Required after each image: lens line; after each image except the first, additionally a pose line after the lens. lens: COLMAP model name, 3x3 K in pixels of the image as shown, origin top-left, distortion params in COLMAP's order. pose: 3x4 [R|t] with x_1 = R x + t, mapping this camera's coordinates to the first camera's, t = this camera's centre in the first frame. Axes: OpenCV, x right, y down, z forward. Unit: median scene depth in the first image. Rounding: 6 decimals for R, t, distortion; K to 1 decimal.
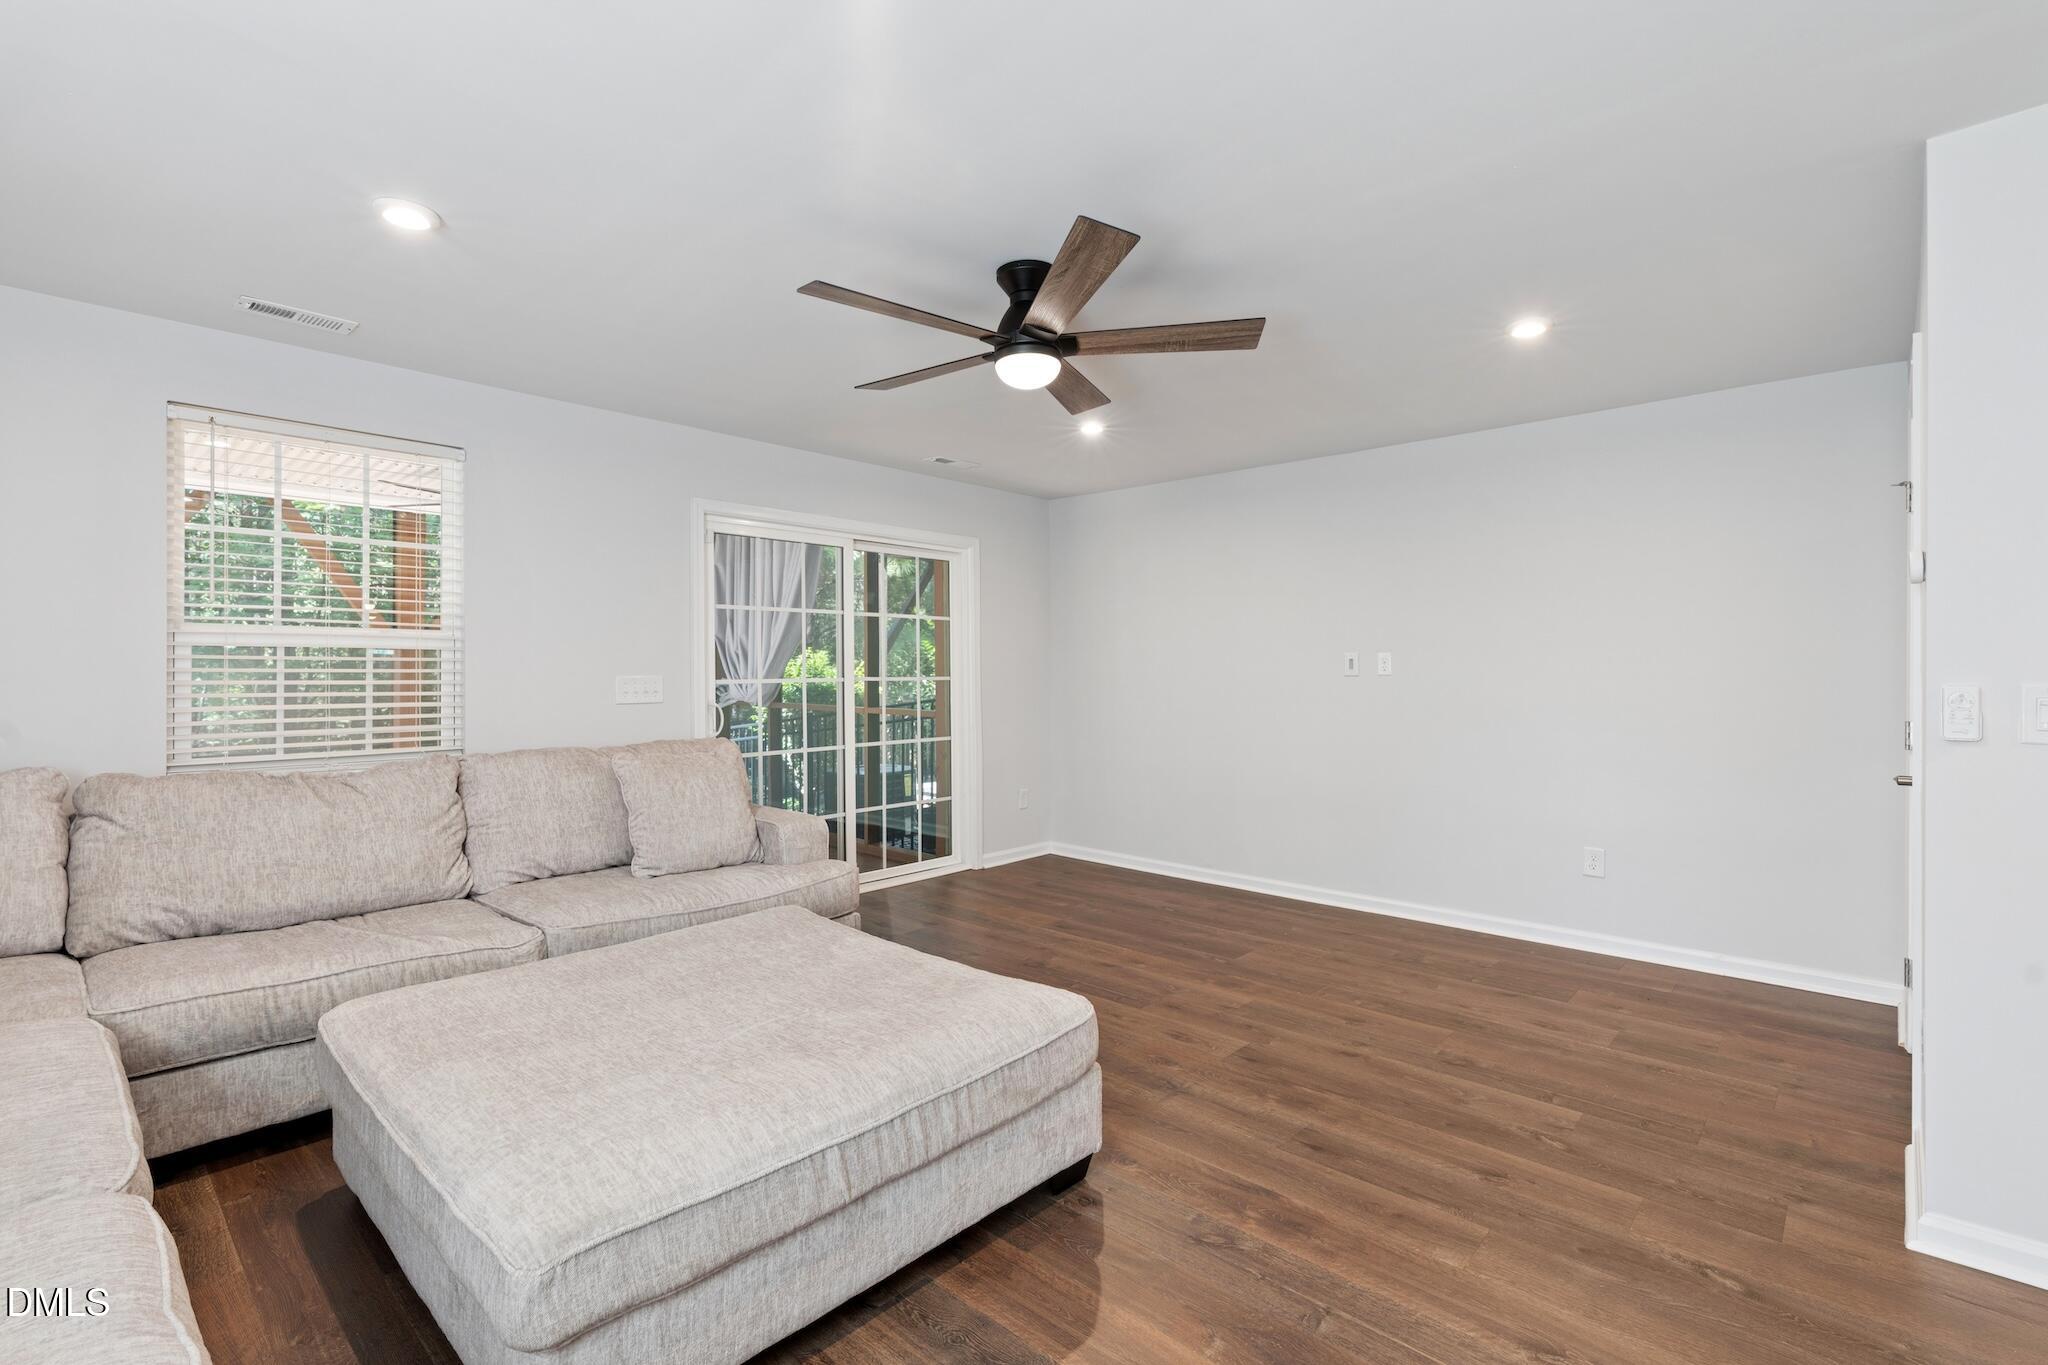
lens RADIAL K [[930.2, 0, 1014.2], [0, 930.2, 672.2], [0, 0, 1]] dist [0.003932, -0.000018]
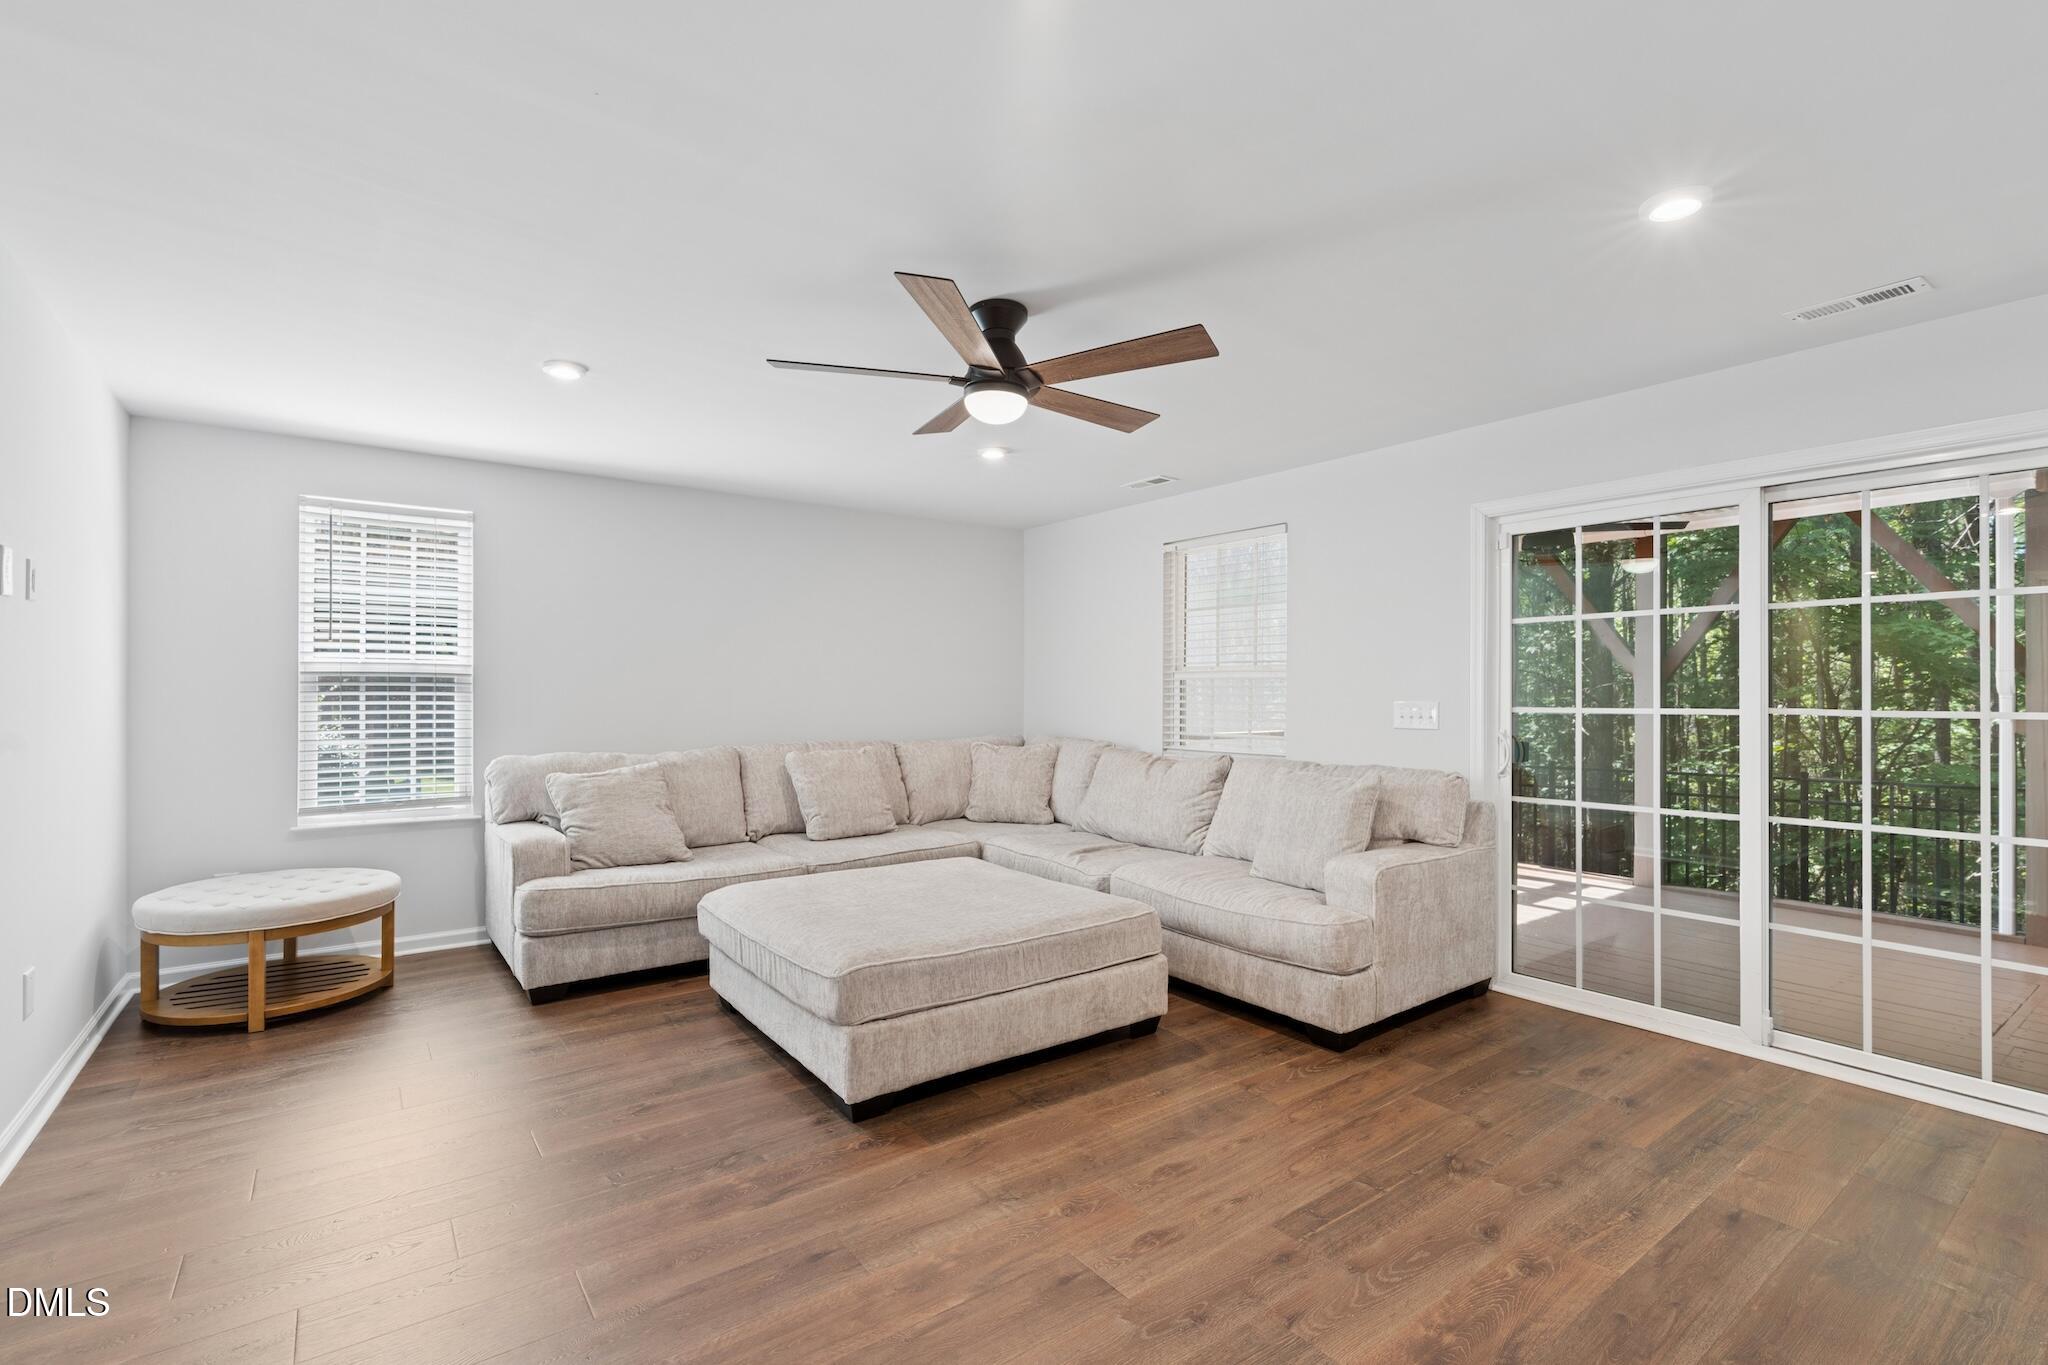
lens RADIAL K [[930.2, 0, 1022.6], [0, 930.2, 691.3], [0, 0, 1]] dist [0.003932, -0.000018]
pose [[-0.188884, 0.001137, -0.981999, 0.845051], [-0.004283, 0.999989, 0.001982, -0.006668], [0.981990, 0.004580, -0.188877, 1.010614]]
